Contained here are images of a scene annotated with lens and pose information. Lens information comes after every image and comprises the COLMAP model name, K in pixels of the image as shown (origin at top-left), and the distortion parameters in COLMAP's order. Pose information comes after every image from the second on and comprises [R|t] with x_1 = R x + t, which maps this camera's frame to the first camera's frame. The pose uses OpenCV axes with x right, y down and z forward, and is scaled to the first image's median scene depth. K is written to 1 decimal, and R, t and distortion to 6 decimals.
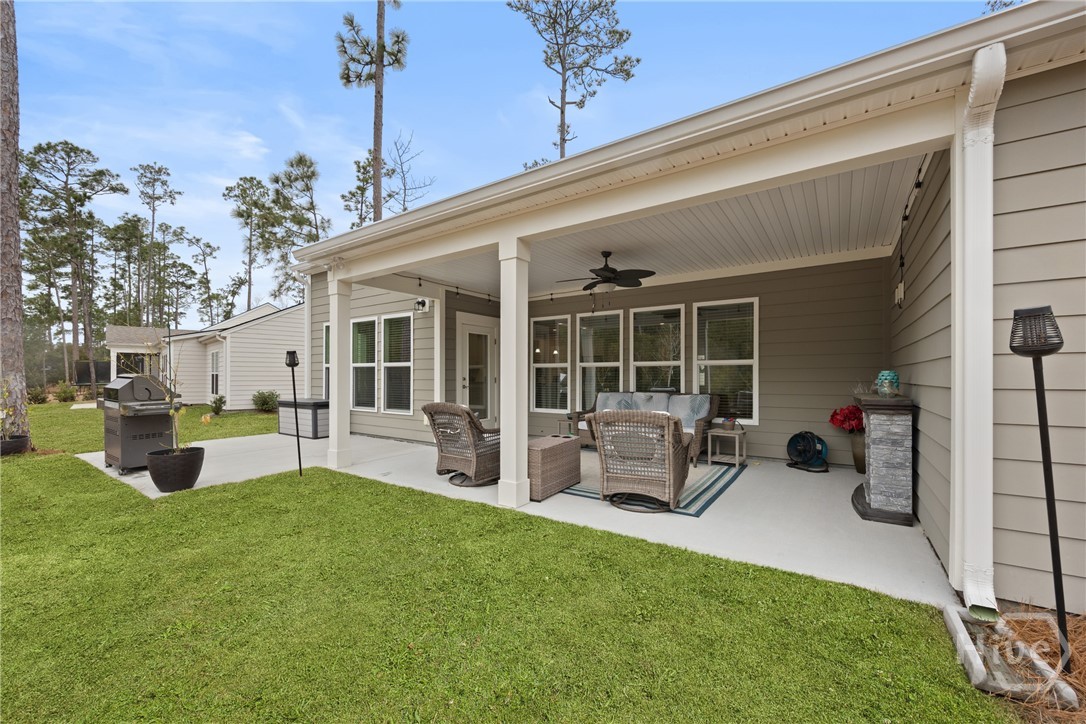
lens RADIAL K [[431.7, 0, 543.4], [0, 431.7, 377.8], [0, 0, 1]] dist [-0.000069, 0.000004]
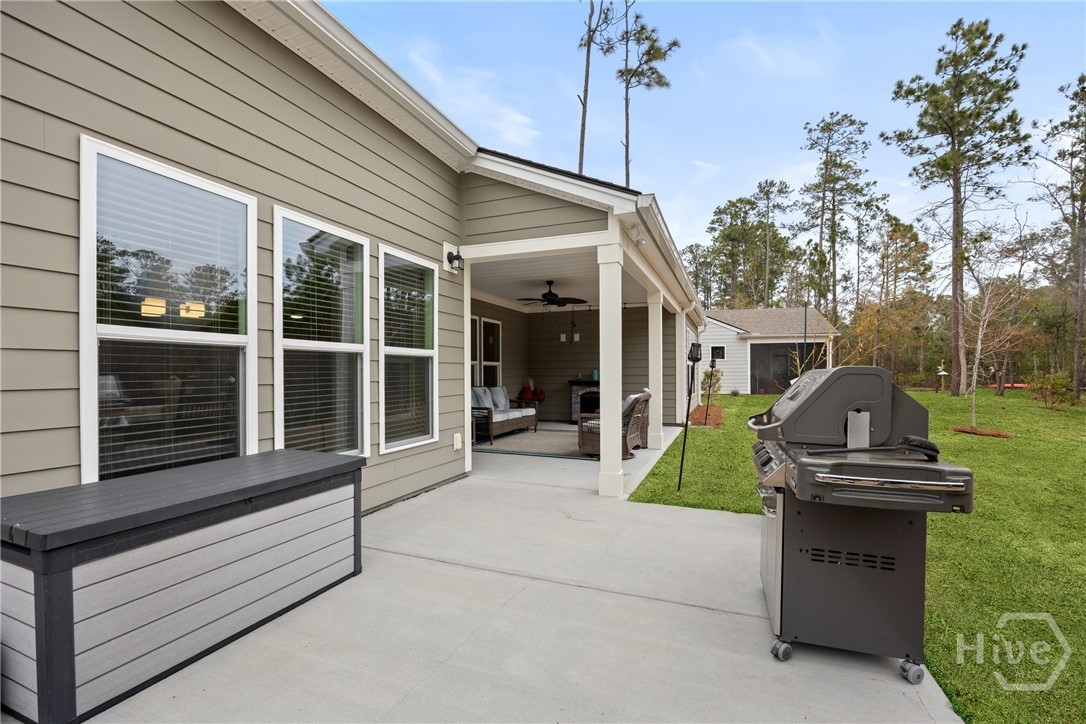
lens RADIAL K [[497.2, 0, 542.4], [0, 497.2, 368.6], [0, 0, 1]] dist [-0.001491, -0.000847]
pose [[-0.231690, 0.005926, 0.972772, -1.033543], [-0.001539, 0.999978, -0.006459, -0.007723], [-0.972788, -0.002994, -0.231676, 1.062395]]
